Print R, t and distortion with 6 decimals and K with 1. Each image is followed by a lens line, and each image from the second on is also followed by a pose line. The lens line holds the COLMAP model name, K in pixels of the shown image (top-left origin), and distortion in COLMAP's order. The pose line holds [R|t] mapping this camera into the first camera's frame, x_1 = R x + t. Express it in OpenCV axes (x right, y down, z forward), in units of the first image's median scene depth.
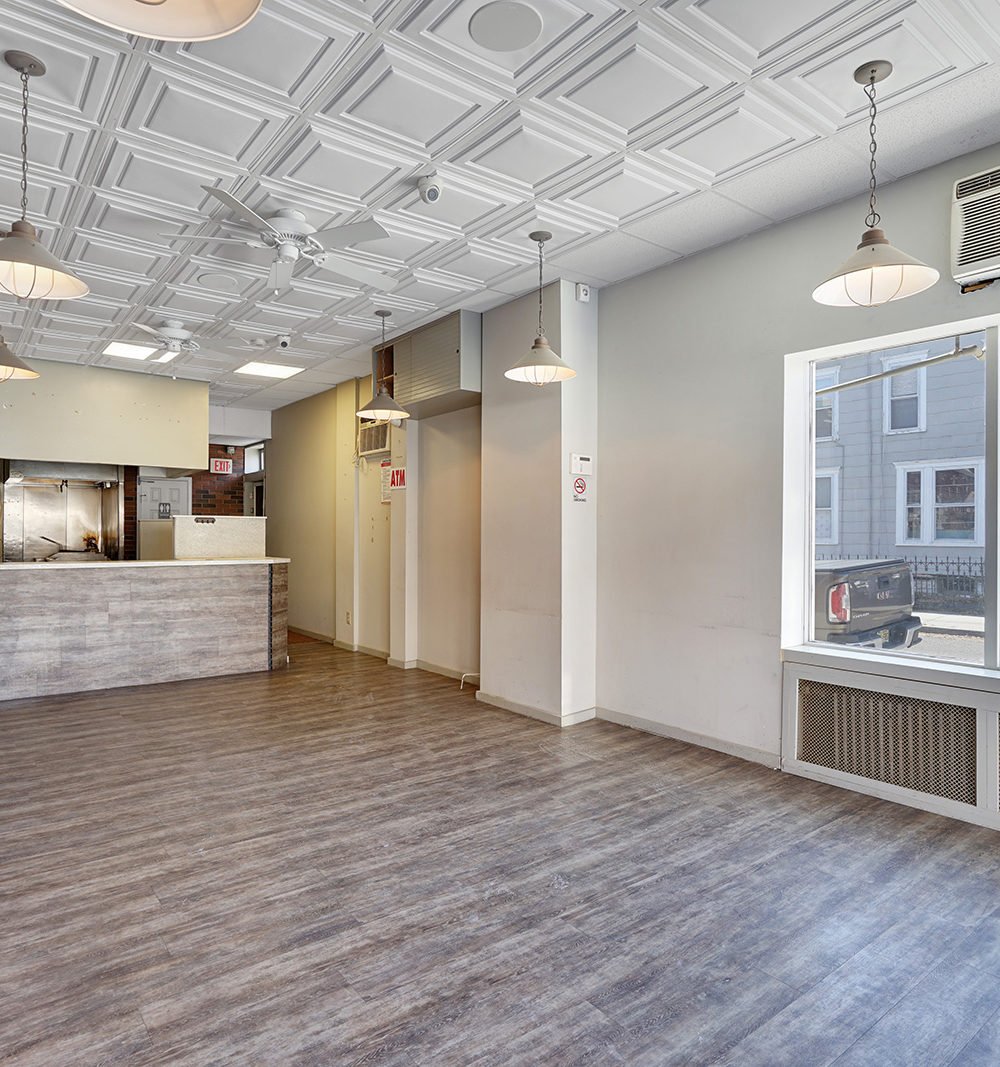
lens RADIAL K [[714.3, 0, 497.9], [0, 714.3, 530.7], [0, 0, 1]] dist [-0.009649, 0.006142]
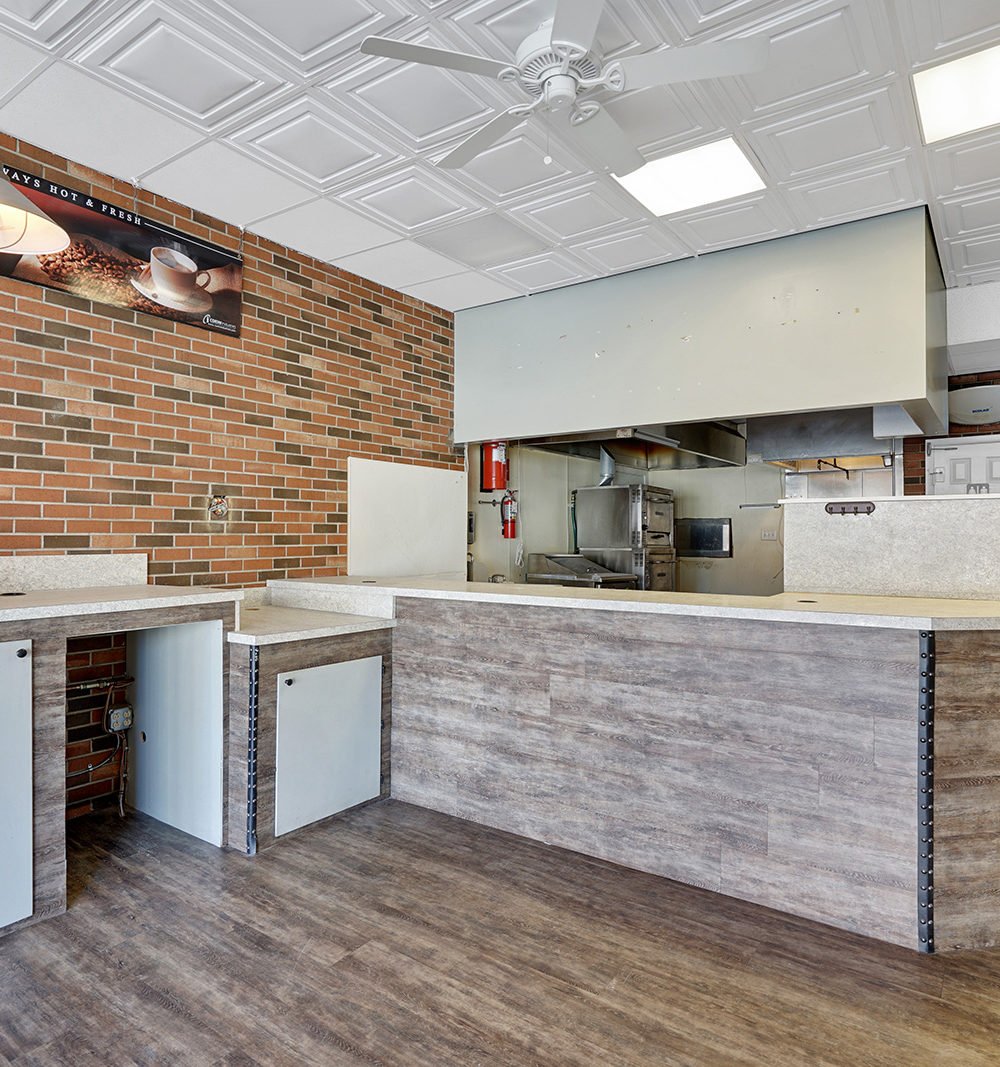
lens RADIAL K [[714.3, 0, 497.9], [0, 714.3, 530.7], [0, 0, 1]] dist [-0.009649, 0.006142]
pose [[0.288961, -0.010990, -0.957278, -0.105890], [0.006346, 0.999934, -0.009564, 0.003900], [0.957320, -0.003311, 0.289012, 1.265721]]
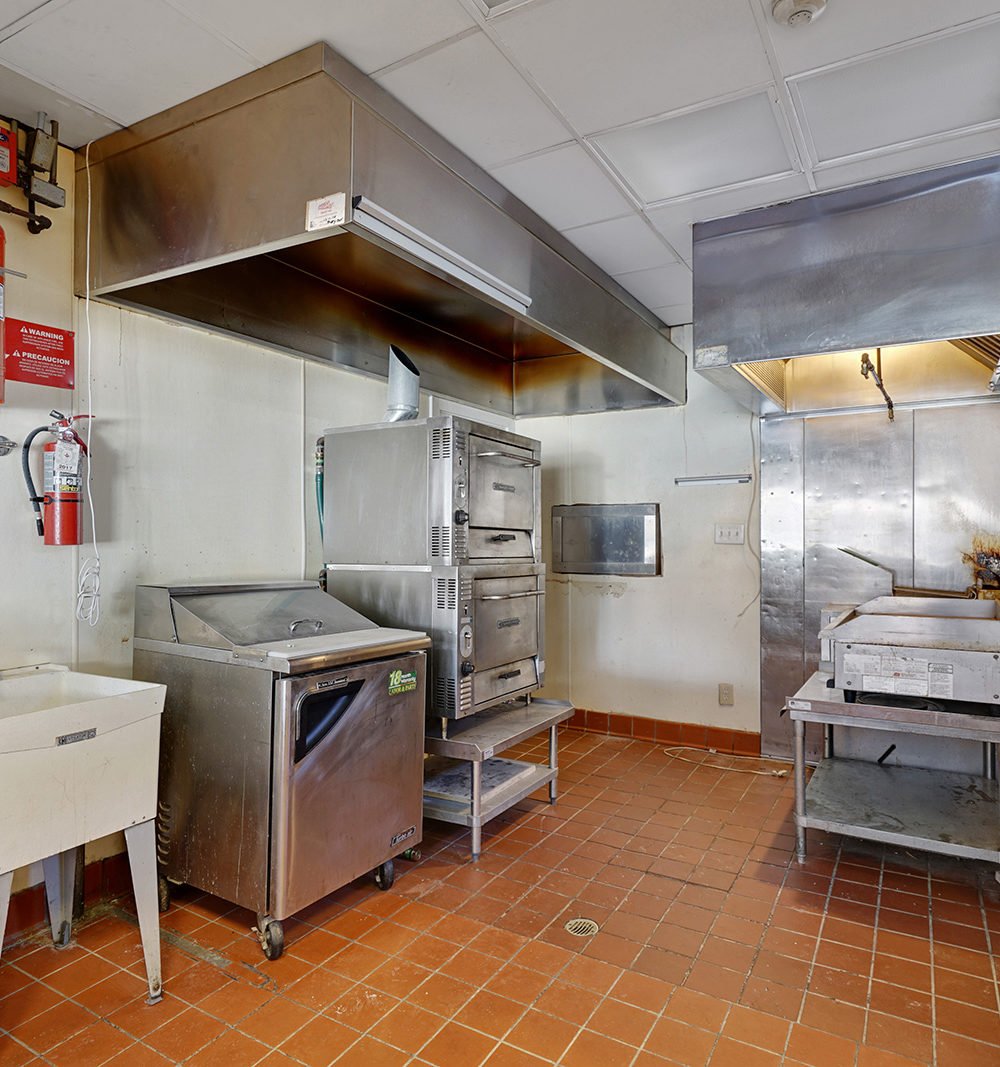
lens RADIAL K [[714.3, 0, 497.9], [0, 714.3, 530.7], [0, 0, 1]] dist [-0.009649, 0.006142]
pose [[0.376296, -0.007967, -0.926465, -0.999280], [0.007287, 0.999958, -0.005639, -0.000669], [0.926471, -0.004629, 0.376339, 1.890465]]
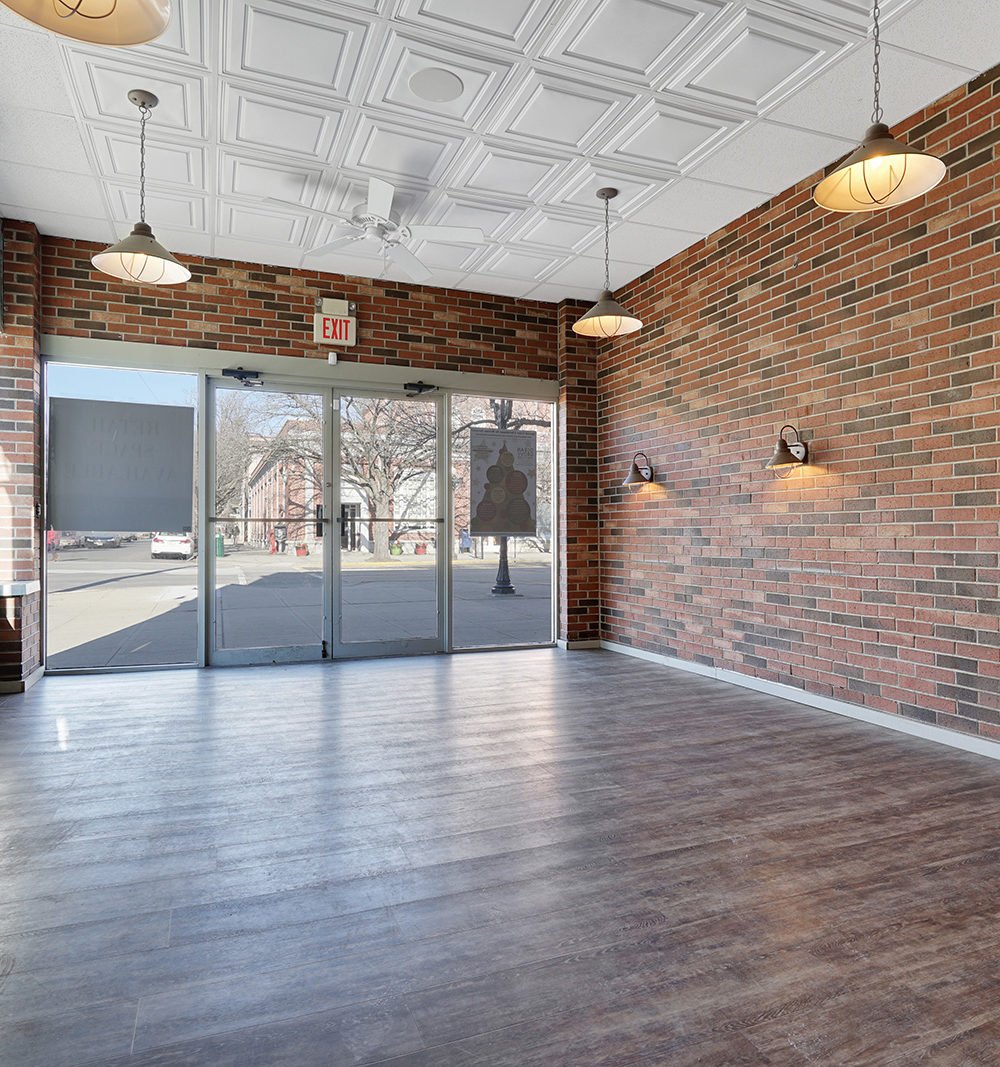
lens RADIAL K [[714.3, 0, 497.9], [0, 714.3, 530.7], [0, 0, 1]] dist [-0.009649, 0.006142]
pose [[-0.961882, -0.002554, 0.273453, -0.290163], [-0.005739, 0.999925, -0.010847, 0.091044], [-0.273405, -0.012003, -0.961824, 1.391042]]
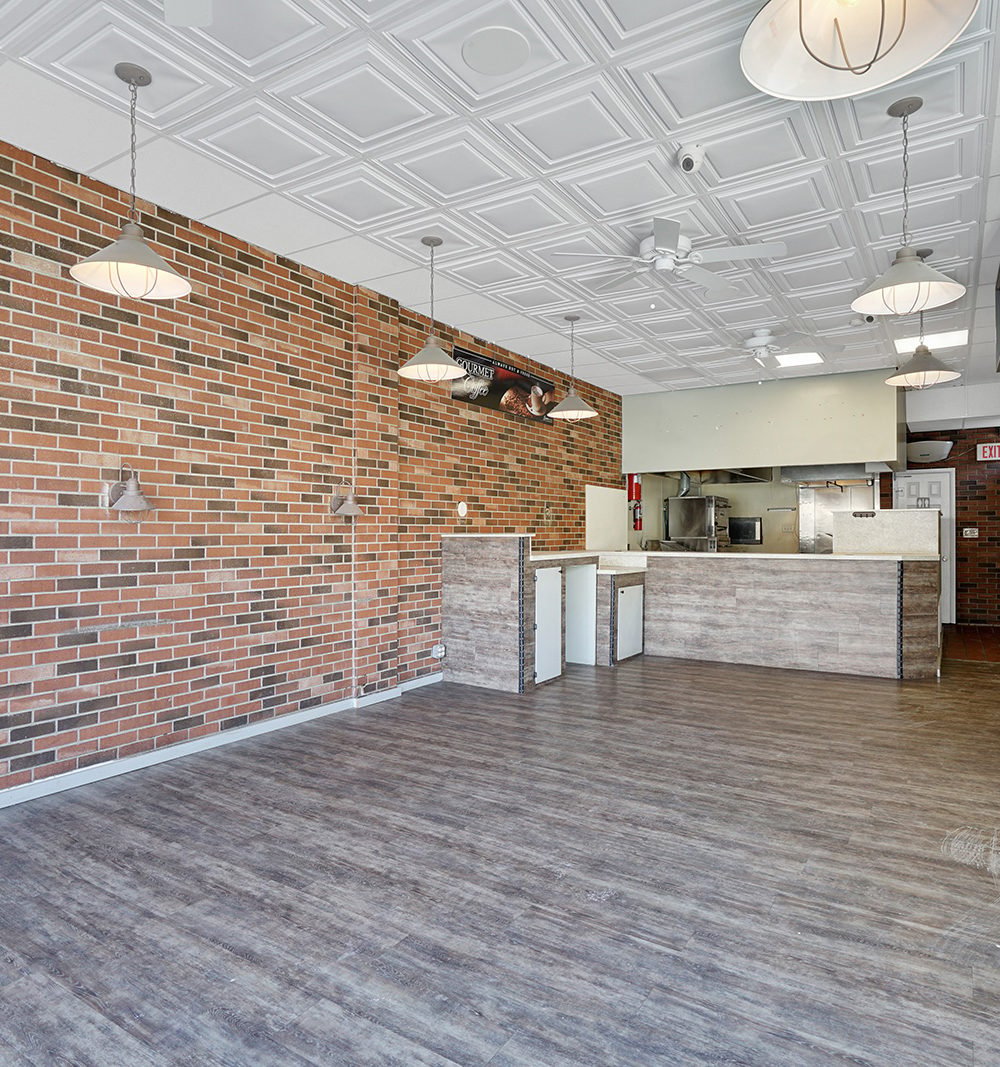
lens RADIAL K [[714.3, 0, 497.9], [0, 714.3, 530.7], [0, 0, 1]] dist [-0.009649, 0.006142]
pose [[0.333223, -0.006628, -0.942825, 0.636497], [0.006414, 0.999968, -0.004763, 0.016541], [0.942826, -0.004460, 0.333255, 0.394658]]
